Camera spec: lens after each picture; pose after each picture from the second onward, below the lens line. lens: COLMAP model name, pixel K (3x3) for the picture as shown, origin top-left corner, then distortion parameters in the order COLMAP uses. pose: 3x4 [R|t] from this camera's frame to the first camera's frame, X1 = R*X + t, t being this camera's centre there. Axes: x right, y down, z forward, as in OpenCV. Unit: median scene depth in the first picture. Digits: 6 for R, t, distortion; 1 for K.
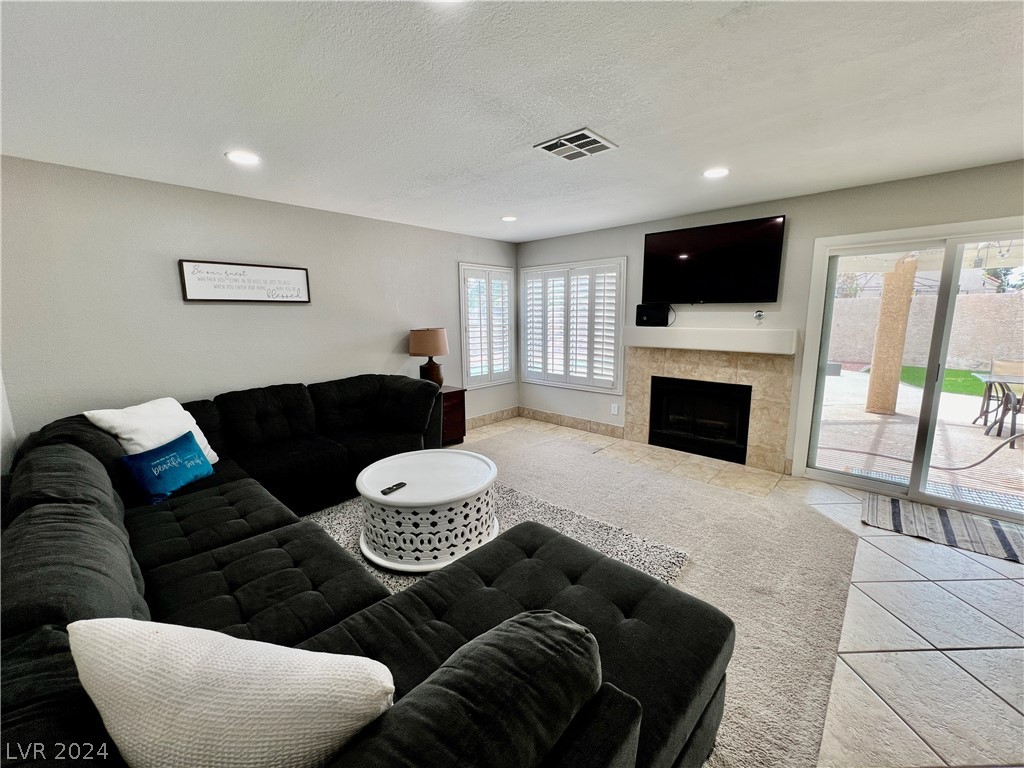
lens RADIAL K [[411.5, 0, 509.1], [0, 411.5, 380.4], [0, 0, 1]] dist [0.000691, 0.000098]
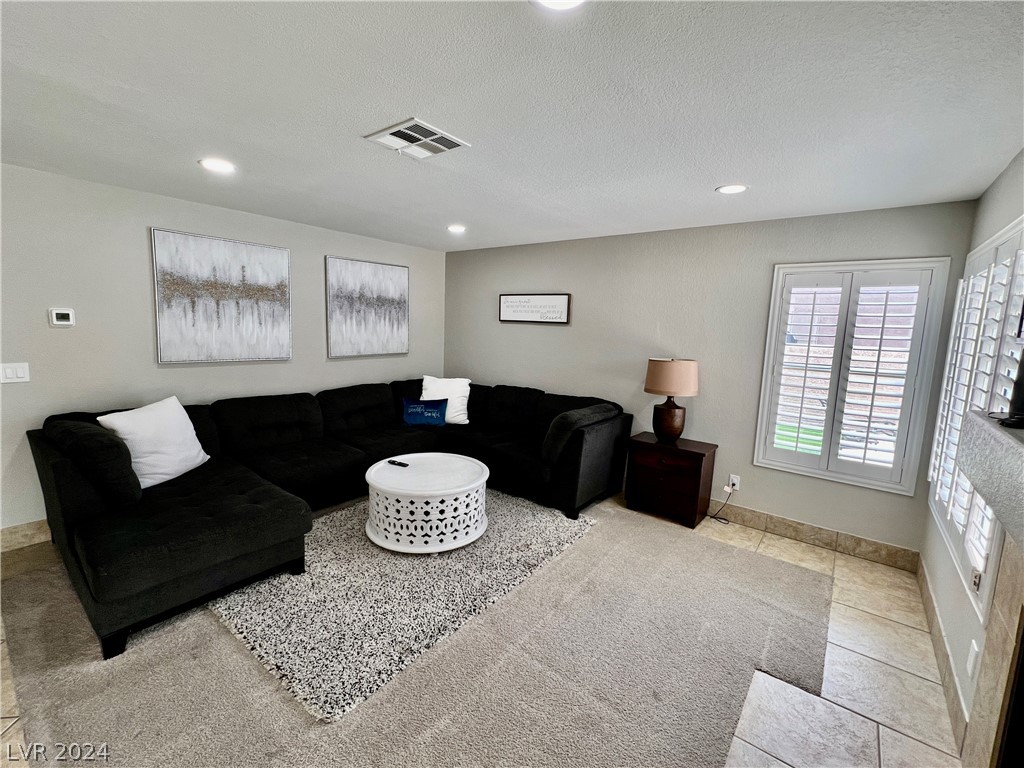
lens RADIAL K [[447.8, 0, 512.7], [0, 447.8, 380.7], [0, 0, 1]] dist [0.000680, 0.000082]
pose [[0.092902, 0.138842, -0.985947, 0.758286], [-0.198881, 0.972862, 0.118259, -0.159702], [0.975610, 0.185100, 0.117994, 0.774453]]
